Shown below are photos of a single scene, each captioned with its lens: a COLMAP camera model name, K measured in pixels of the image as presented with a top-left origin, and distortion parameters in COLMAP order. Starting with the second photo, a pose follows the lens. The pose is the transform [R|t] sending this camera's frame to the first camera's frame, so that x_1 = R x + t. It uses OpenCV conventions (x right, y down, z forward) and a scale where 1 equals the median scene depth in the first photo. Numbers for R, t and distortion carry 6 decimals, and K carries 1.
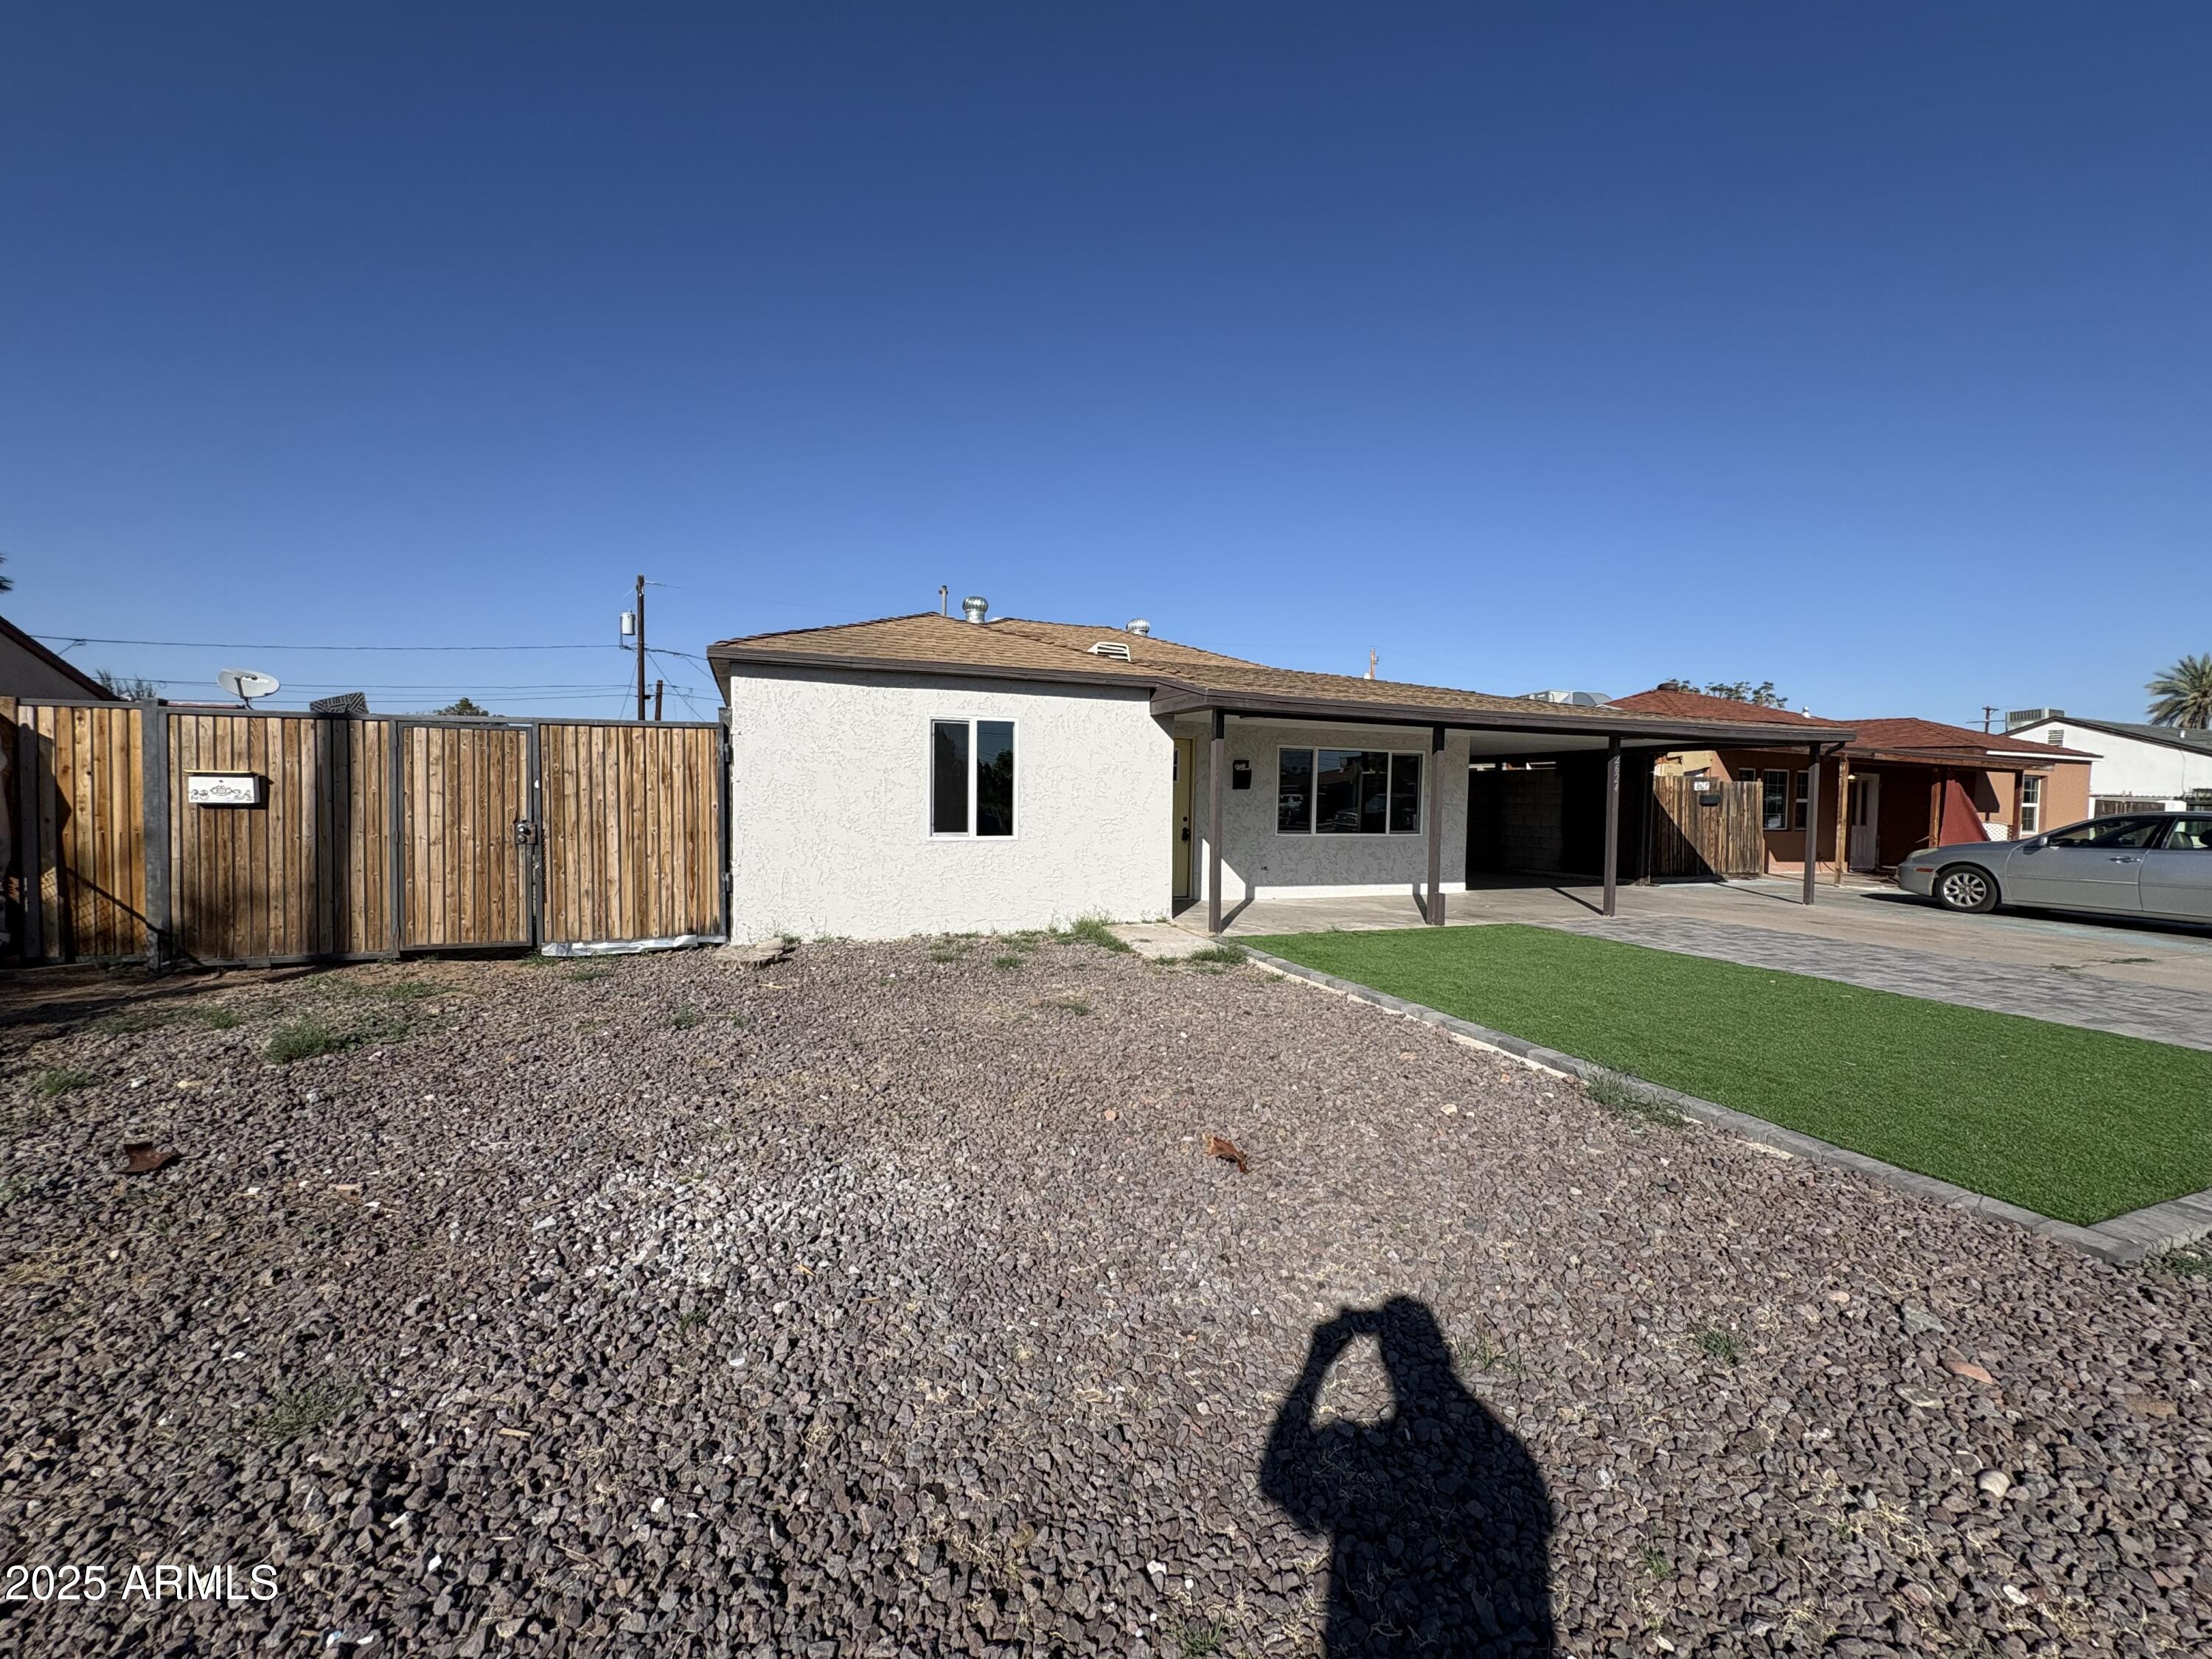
lens RADIAL K [[879.9, 0, 1103.7], [0, 879.9, 823.2], [0, 0, 1]] dist [0.002100, 0.000126]
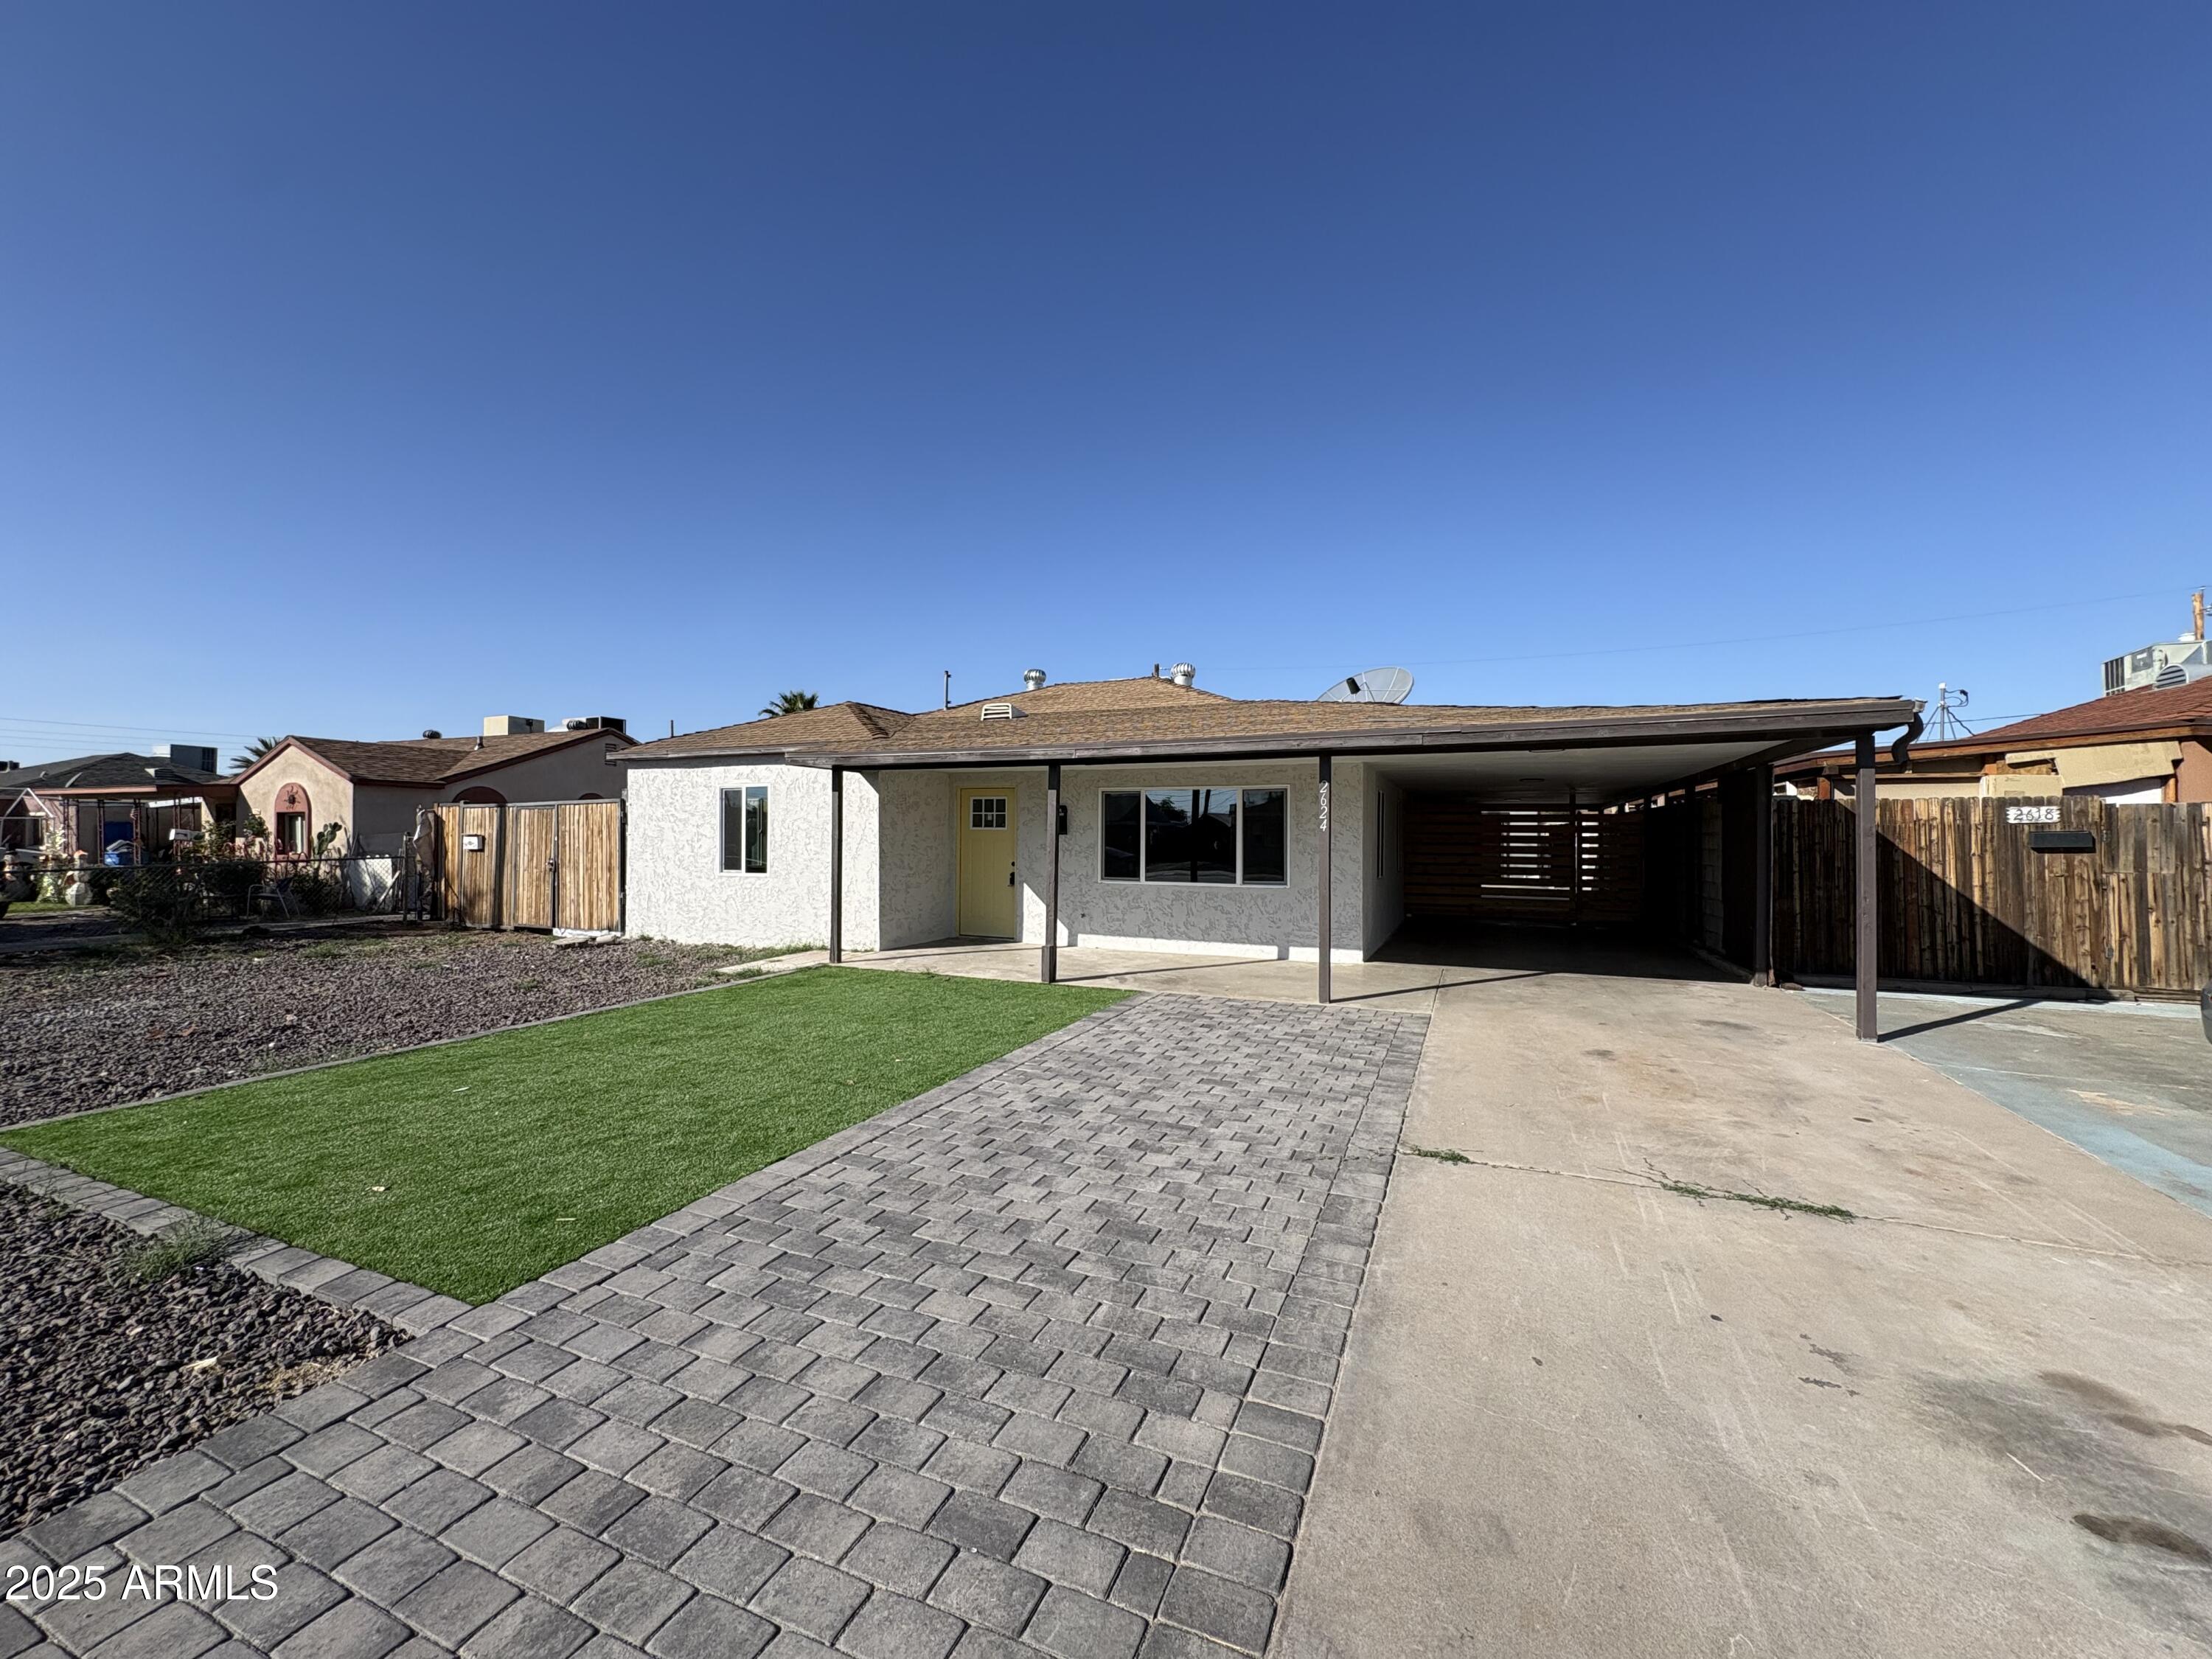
lens RADIAL K [[879.9, 0, 1099.7], [0, 879.9, 826.4], [0, 0, 1]] dist [0.002100, 0.000126]
pose [[0.712154, -0.020221, -0.701732, 1.184208], [-0.016232, 0.998844, -0.045256, -0.004843], [0.701836, 0.043620, 0.711002, 0.422607]]
